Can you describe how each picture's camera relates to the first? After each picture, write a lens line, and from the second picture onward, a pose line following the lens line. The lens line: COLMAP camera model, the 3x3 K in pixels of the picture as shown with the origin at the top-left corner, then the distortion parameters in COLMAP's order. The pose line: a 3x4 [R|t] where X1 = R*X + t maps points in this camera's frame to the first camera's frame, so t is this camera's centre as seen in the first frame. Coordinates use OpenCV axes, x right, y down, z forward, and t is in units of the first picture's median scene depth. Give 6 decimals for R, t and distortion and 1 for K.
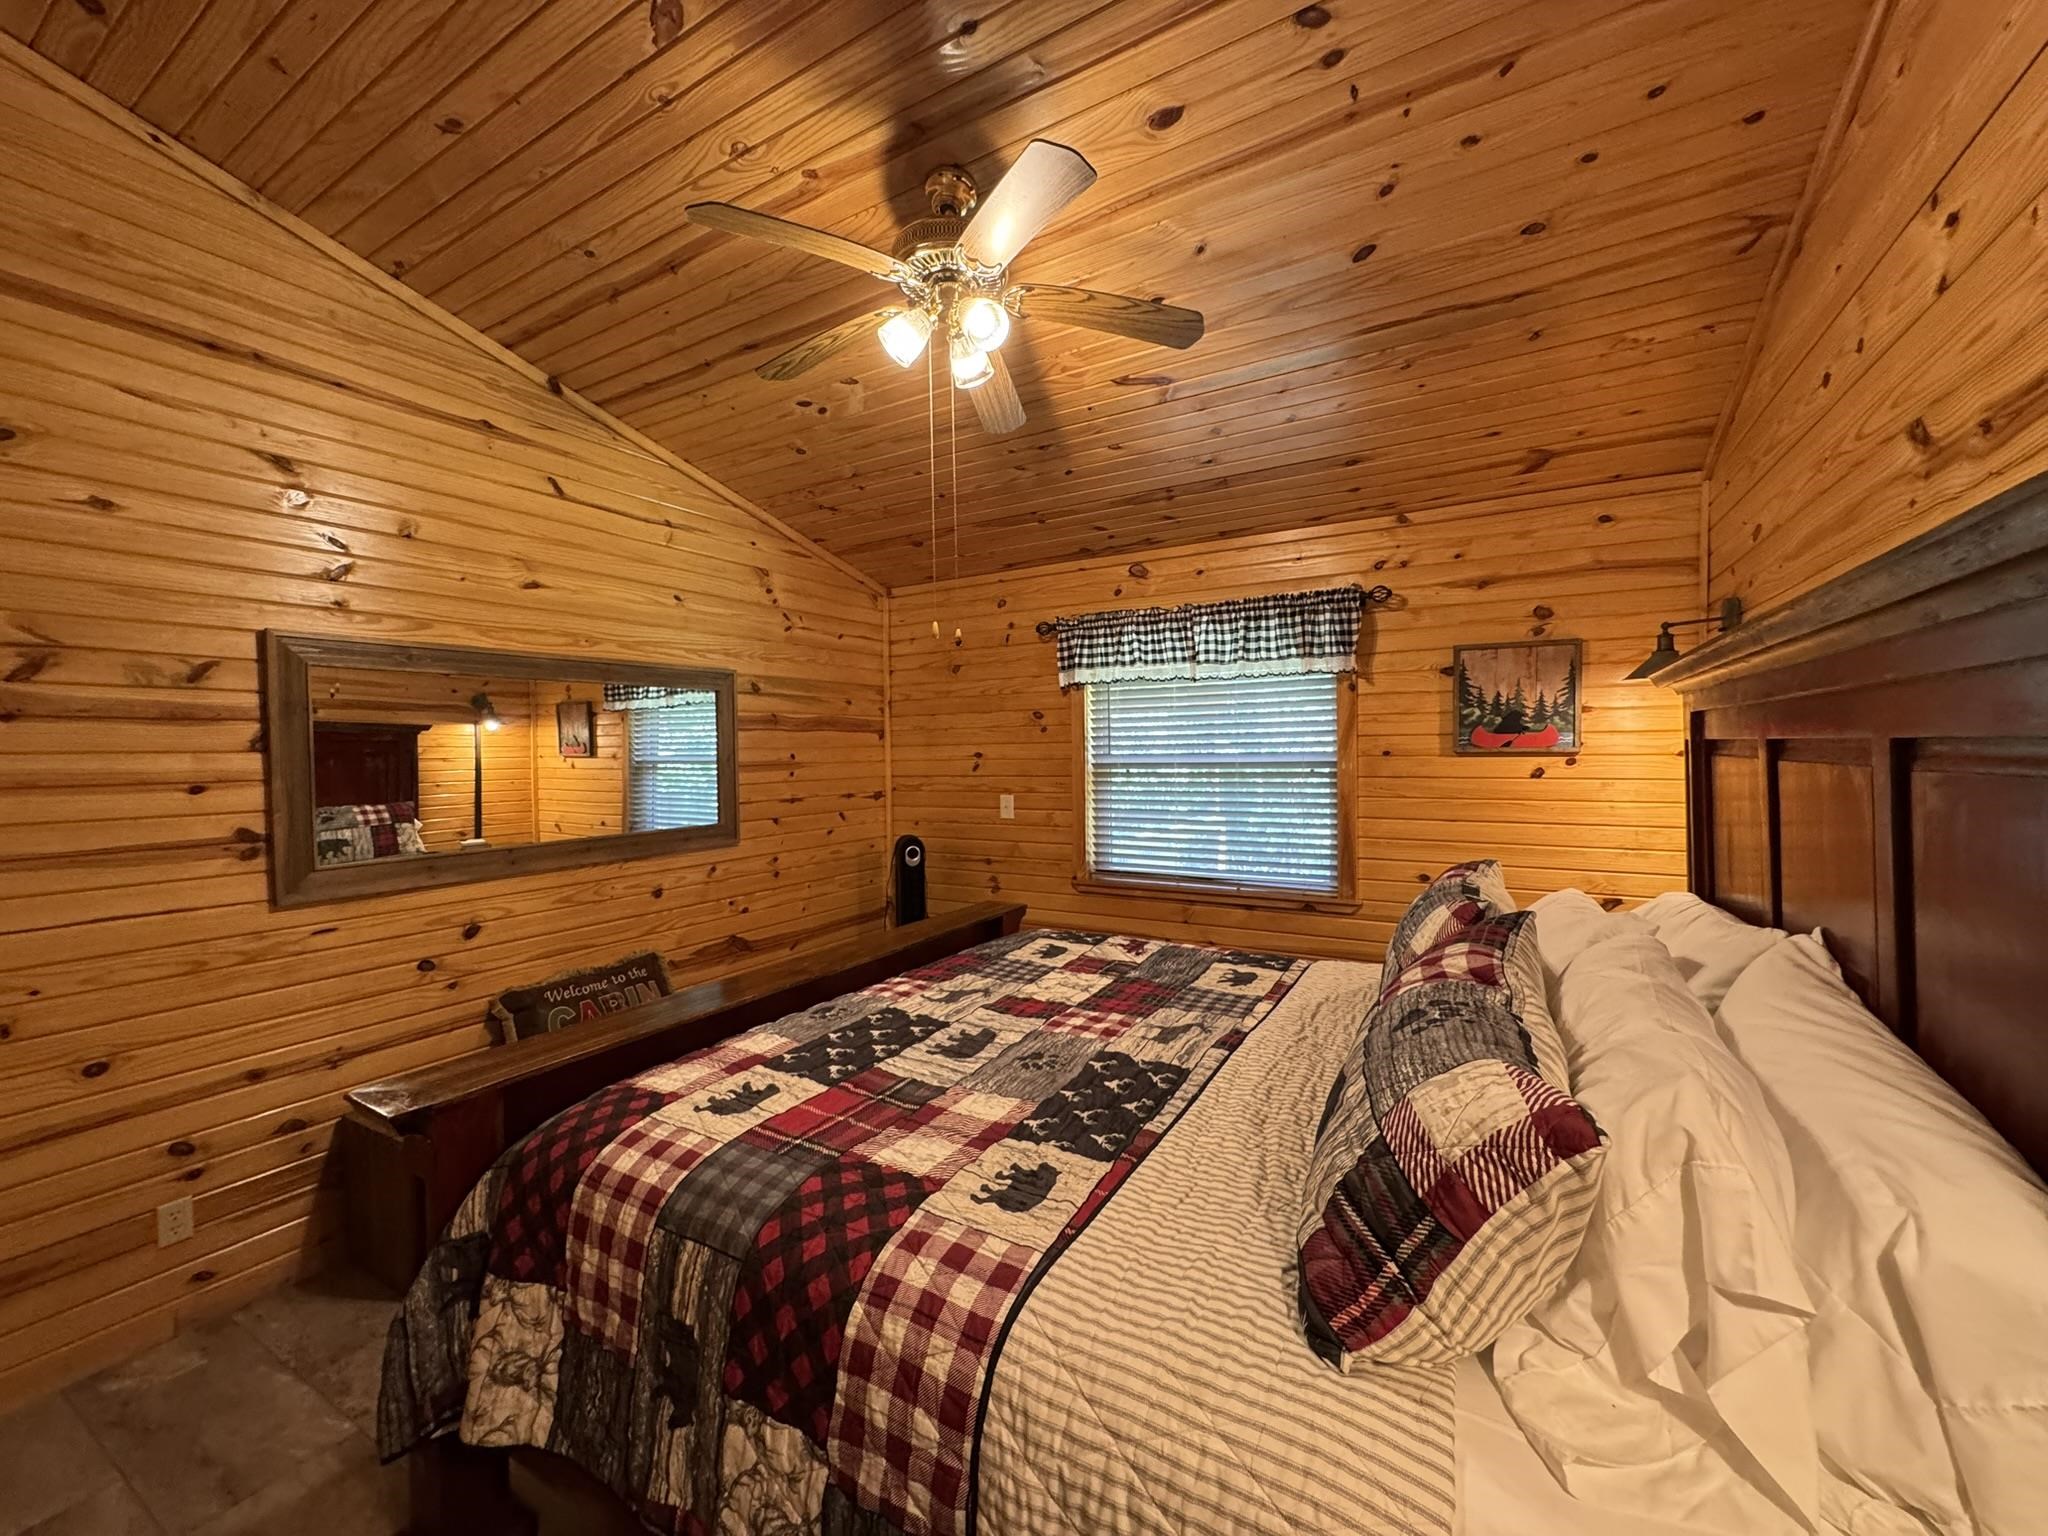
lens RADIAL K [[819.7, 0, 1019.7], [0, 819.7, 759.9], [0, 0, 1]] dist [-0.003623, -0.000103]
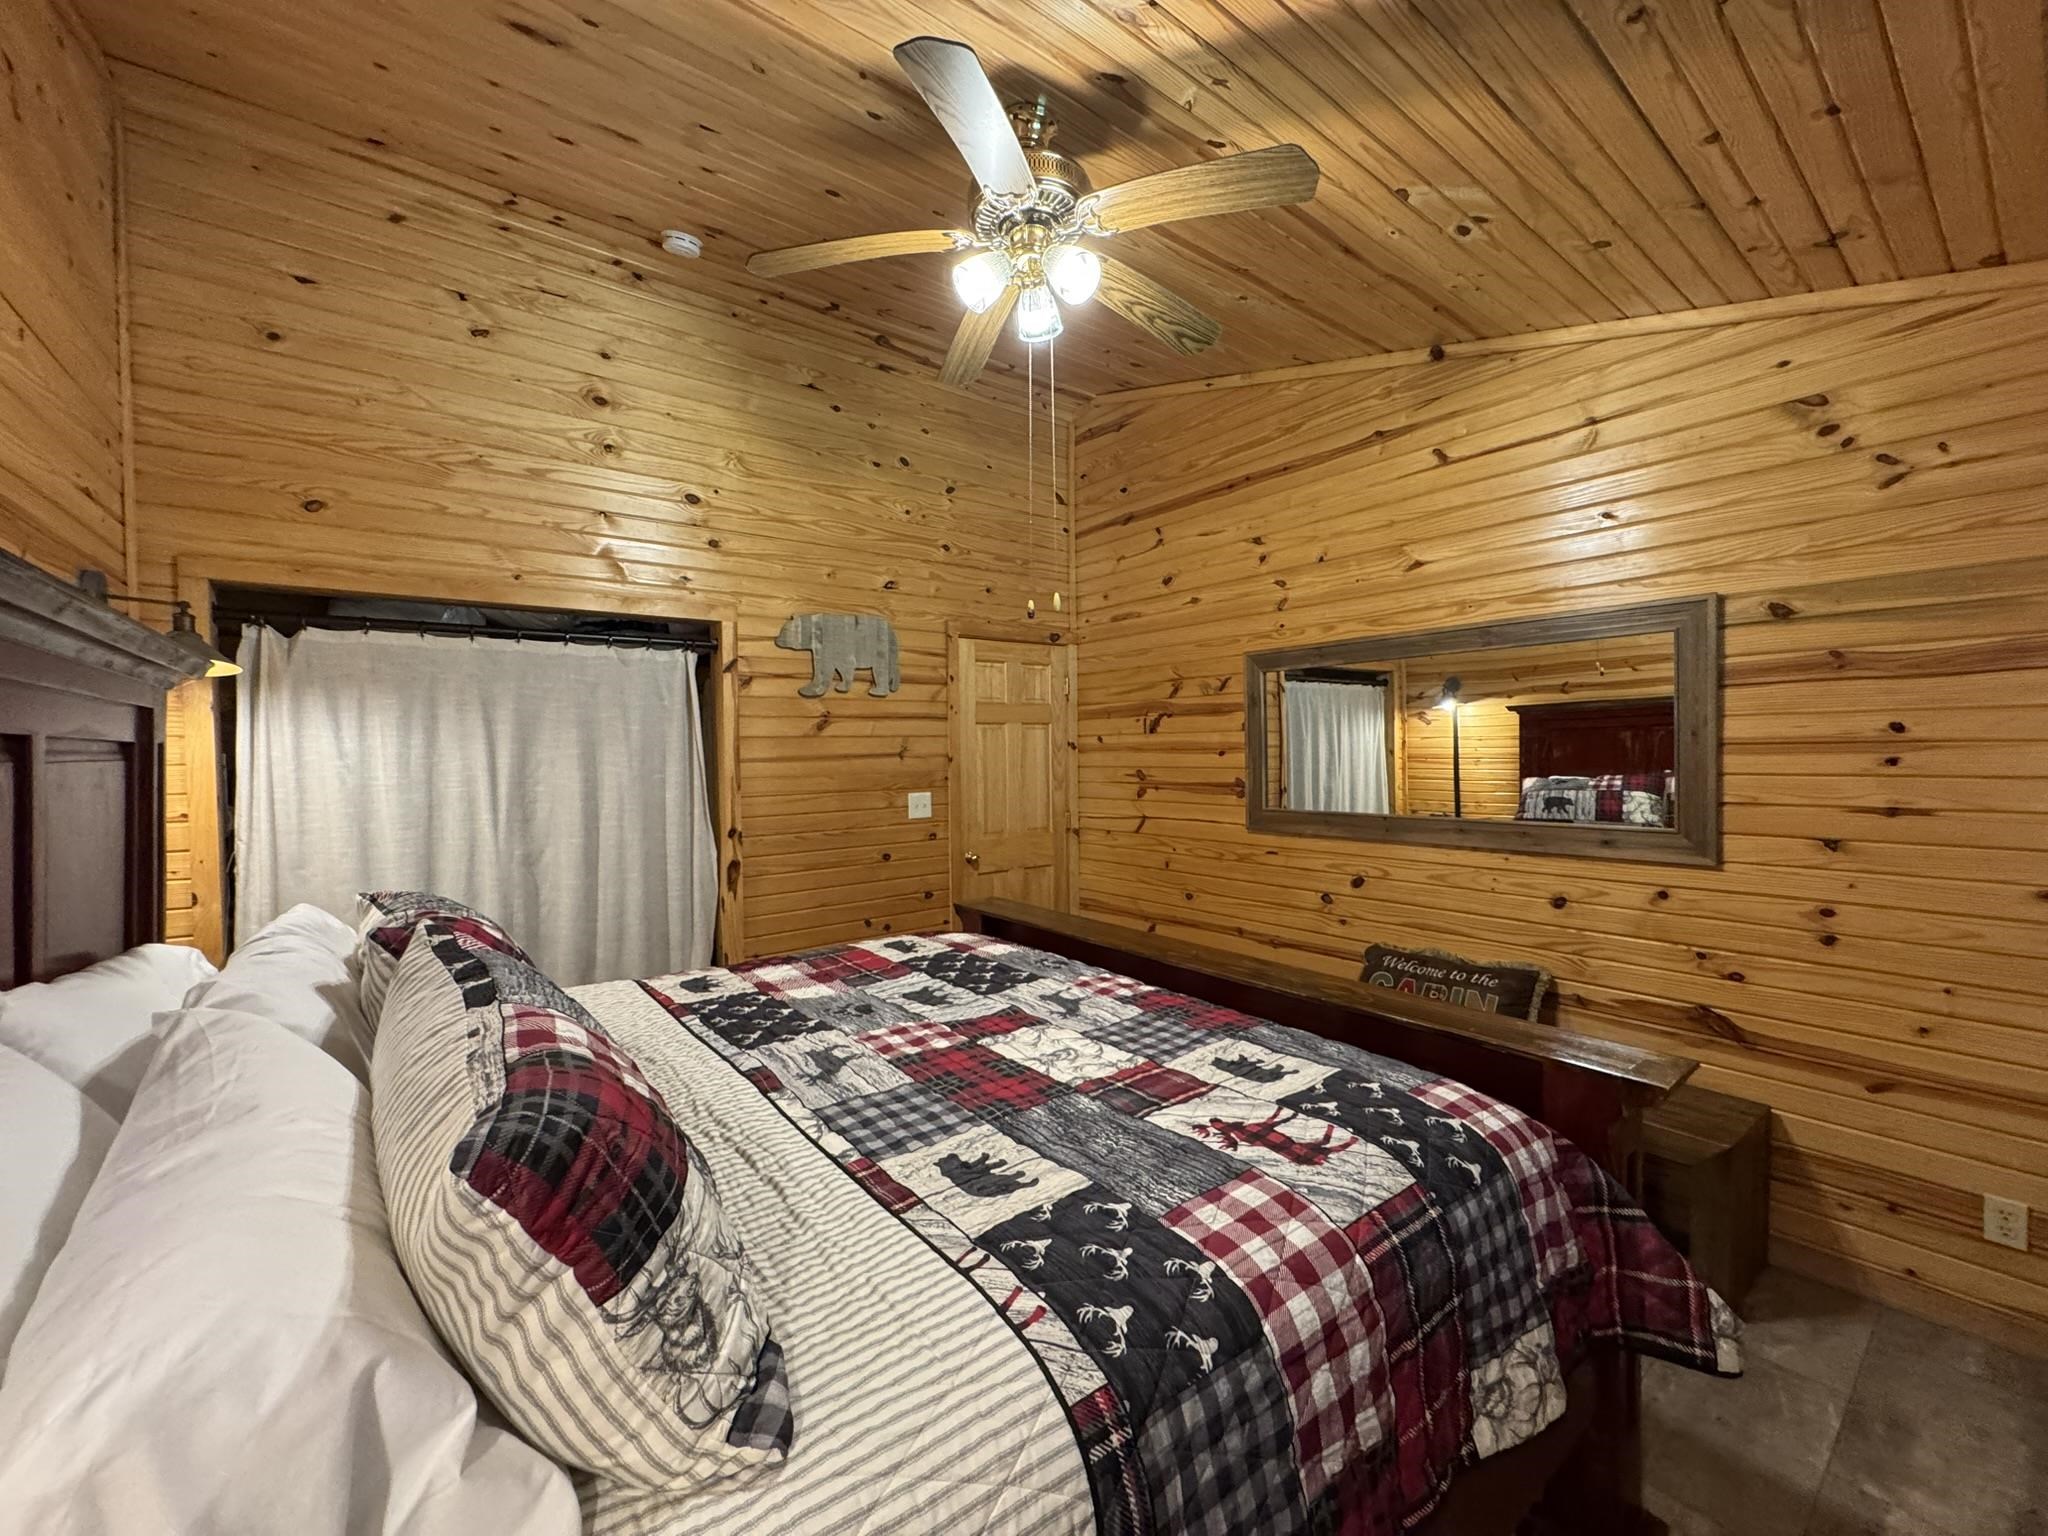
lens RADIAL K [[819.7, 0, 1019.7], [0, 819.7, 753.5], [0, 0, 1]] dist [-0.003623, -0.000103]
pose [[-0.370908, 0.025476, -0.928320, 0.793625], [0.008148, 0.999674, 0.024179, -0.008577], [0.928634, 0.001404, -0.370995, 1.325054]]
